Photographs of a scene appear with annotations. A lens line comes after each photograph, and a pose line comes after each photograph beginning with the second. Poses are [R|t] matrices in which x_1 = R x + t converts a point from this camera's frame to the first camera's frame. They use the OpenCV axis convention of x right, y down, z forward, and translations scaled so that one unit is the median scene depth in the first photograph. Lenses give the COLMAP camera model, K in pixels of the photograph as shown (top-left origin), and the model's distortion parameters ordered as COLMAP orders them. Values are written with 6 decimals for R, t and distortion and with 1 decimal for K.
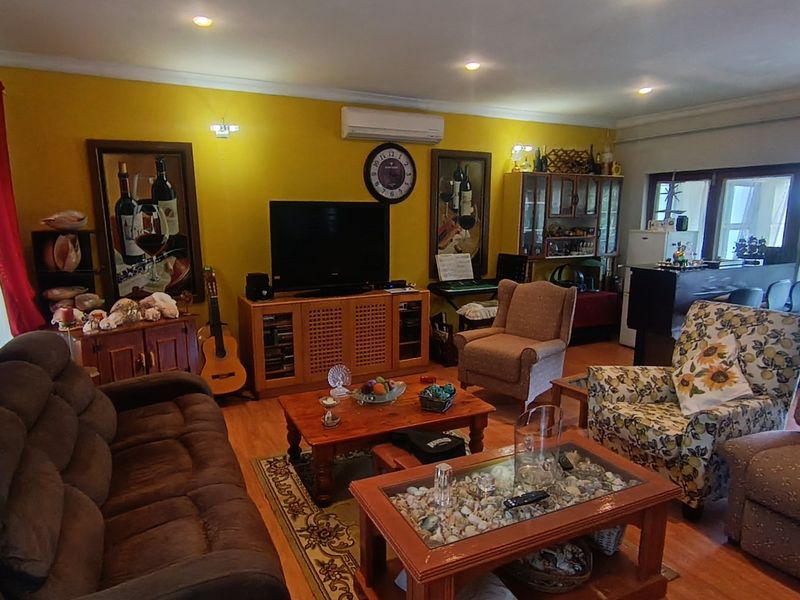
lens RADIAL K [[485.4, 0, 401.1], [0, 485.4, 300.5], [0, 0, 1]] dist [0.009925, 0.002714]
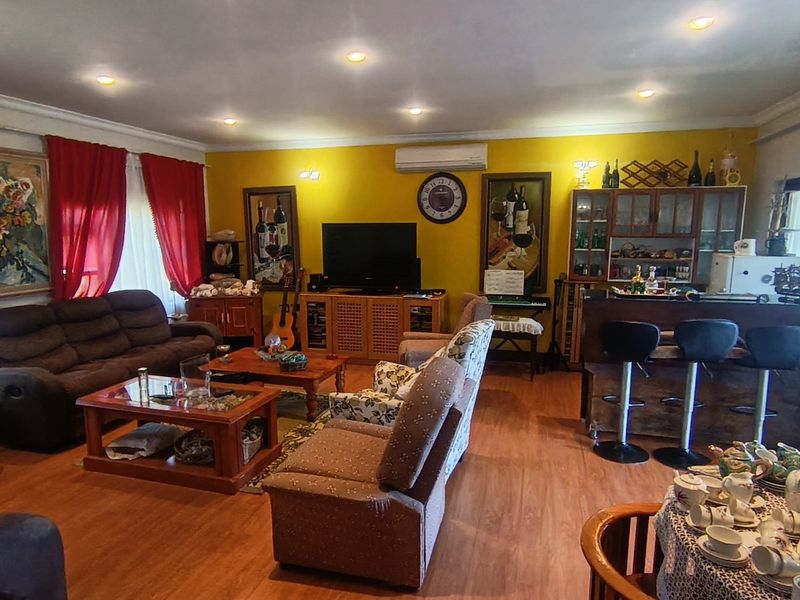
lens RADIAL K [[485.4, 0, 421.7], [0, 485.4, 307.1], [0, 0, 1]] dist [0.009925, 0.002714]
pose [[0.770233, 0.102207, -0.629520, 0.718070], [-0.113511, 0.993285, 0.022384, -0.020731], [0.627580, 0.054217, 0.776662, 0.073788]]
